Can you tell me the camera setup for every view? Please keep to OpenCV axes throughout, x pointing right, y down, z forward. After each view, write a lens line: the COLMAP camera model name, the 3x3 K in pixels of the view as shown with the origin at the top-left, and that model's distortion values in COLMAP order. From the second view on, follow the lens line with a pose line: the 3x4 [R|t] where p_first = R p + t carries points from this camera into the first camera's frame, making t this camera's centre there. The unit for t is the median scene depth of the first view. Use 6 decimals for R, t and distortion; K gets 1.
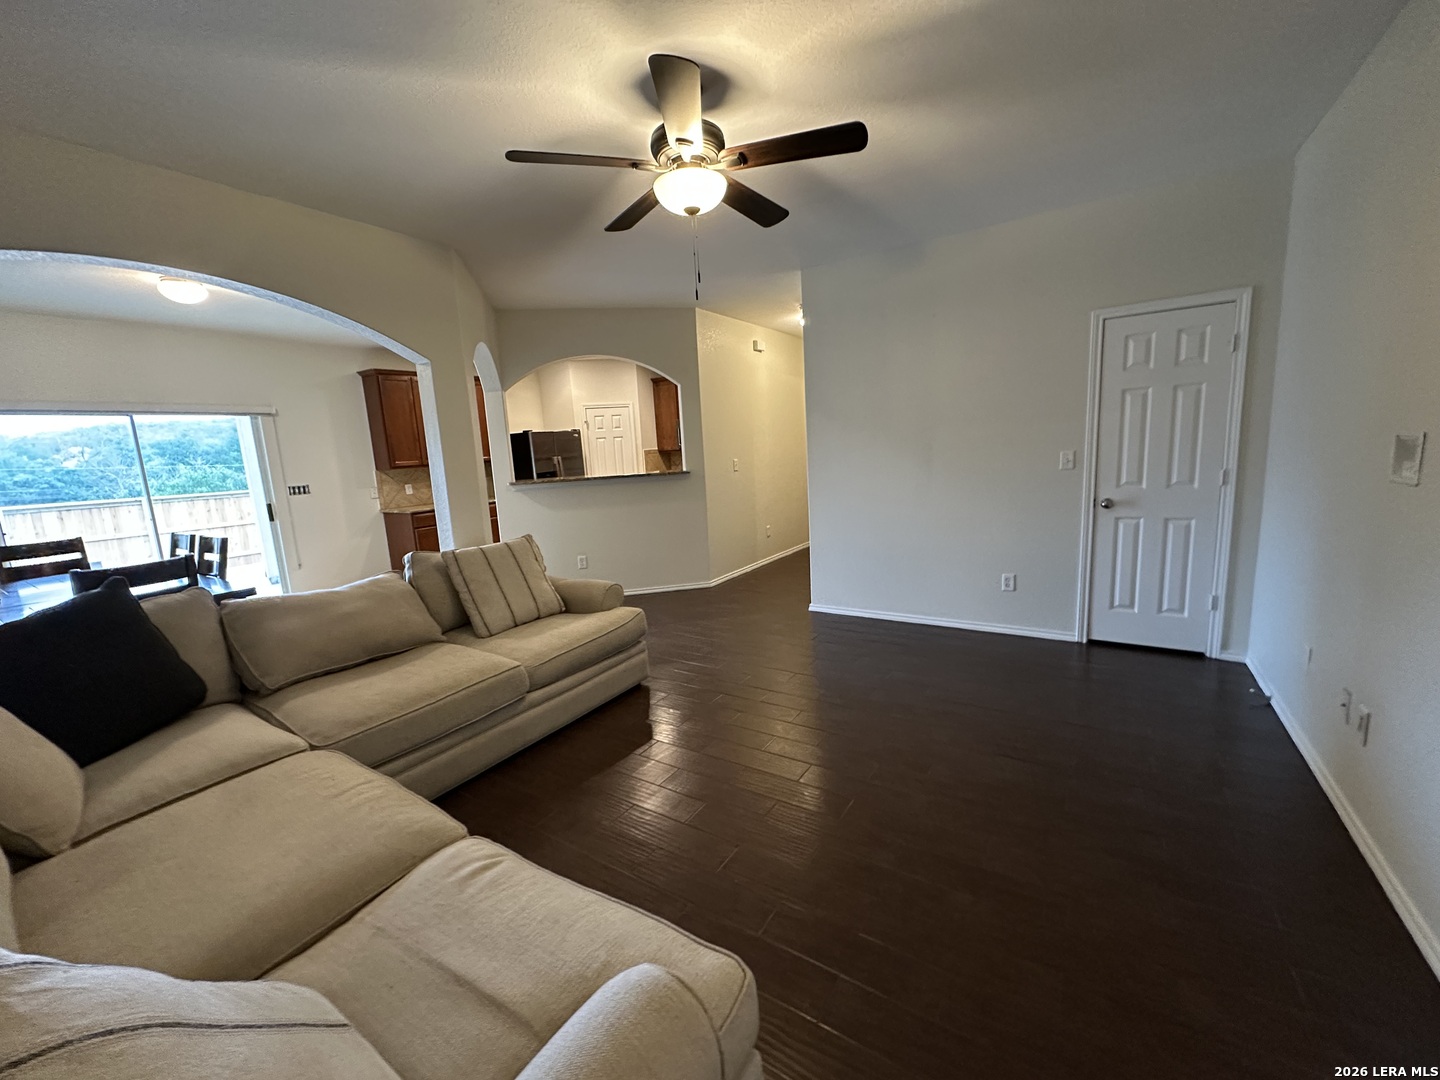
lens RADIAL K [[573.1, 0, 719.9], [0, 573.1, 537.8], [0, 0, 1]] dist [-0.003857, -0.000352]
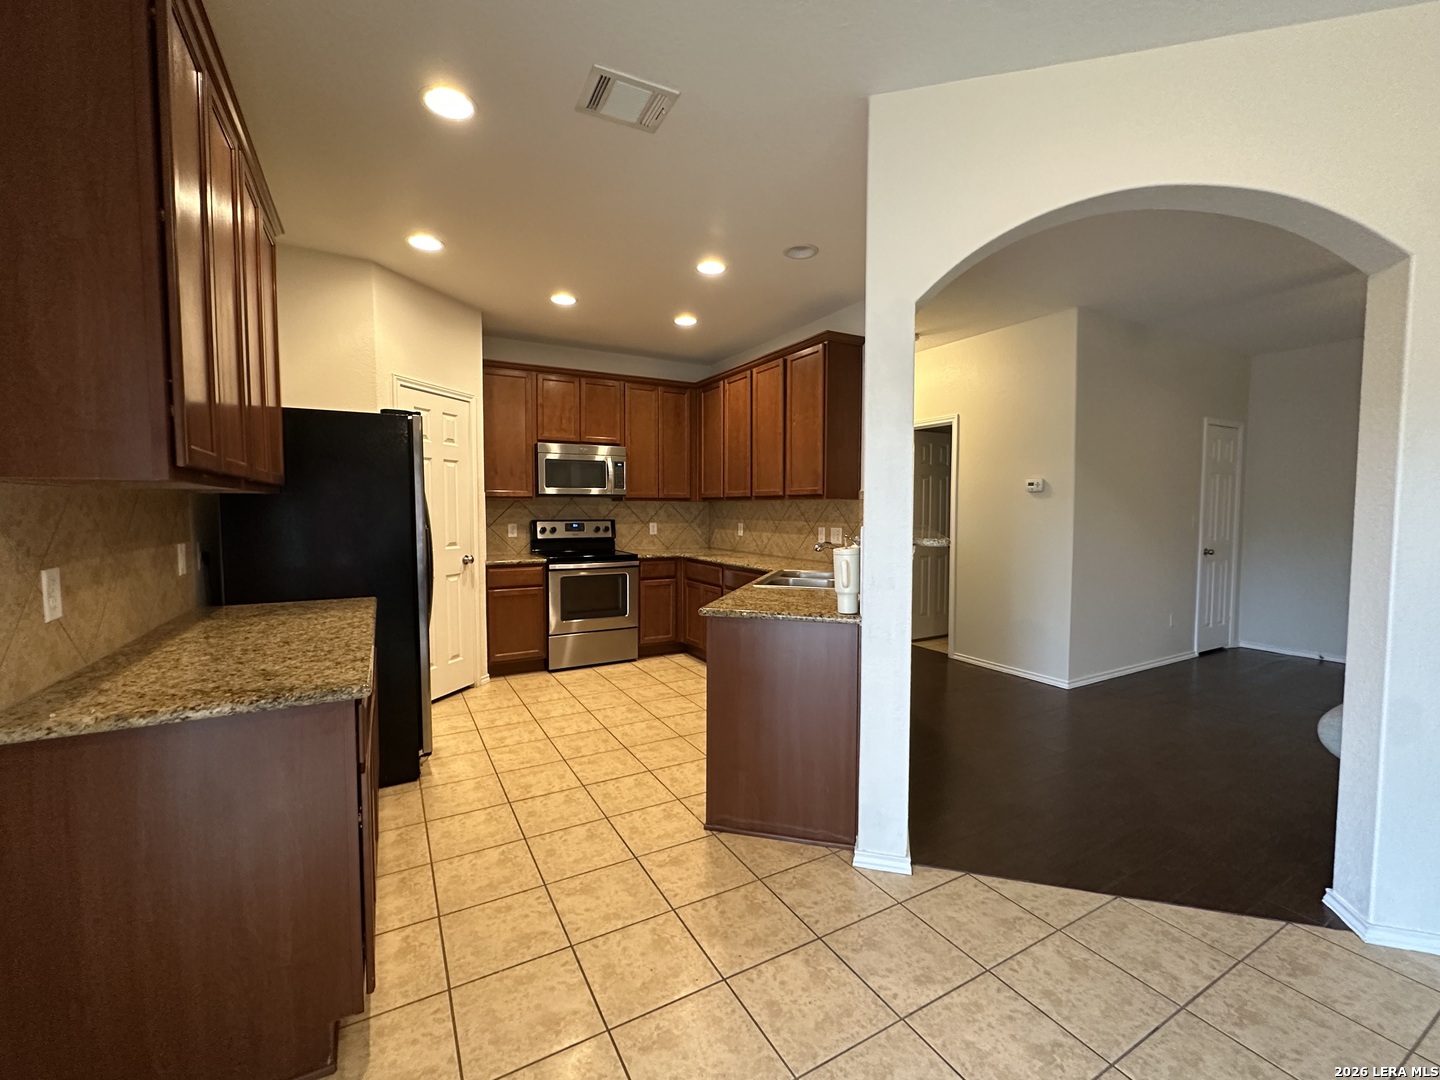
lens RADIAL K [[597.9, 0, 720.0], [0, 597.9, 540.0], [0, 0, 1]] dist [-0.001204, -0.000086]
pose [[0.456914, 0.010292, 0.889451, -0.625535], [0.110245, 0.991568, -0.068107, -0.066069], [-0.882653, 0.129176, 0.451926, 0.725985]]
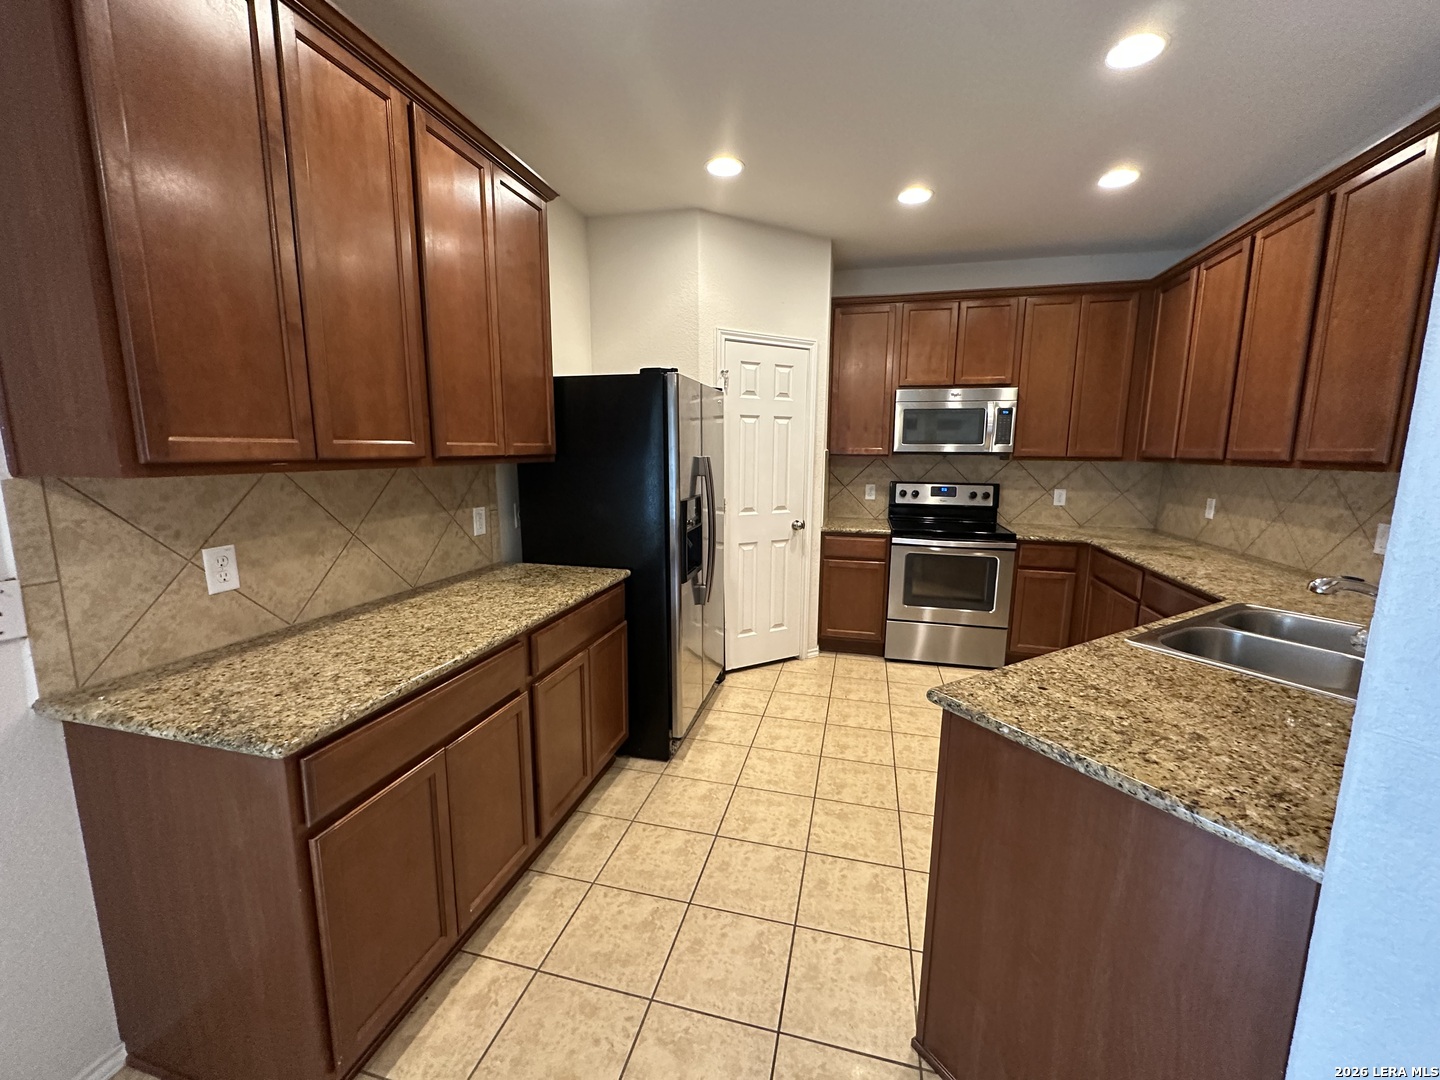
lens RADIAL K [[573.1, 0, 719.9], [0, 573.1, 537.8], [0, 0, 1]] dist [-0.003857, -0.000352]
pose [[0.941803, 0.014922, 0.335835, -0.446207], [-0.011213, 0.999853, -0.012980, -0.097090], [-0.335979, 0.008459, 0.941831, 0.747994]]
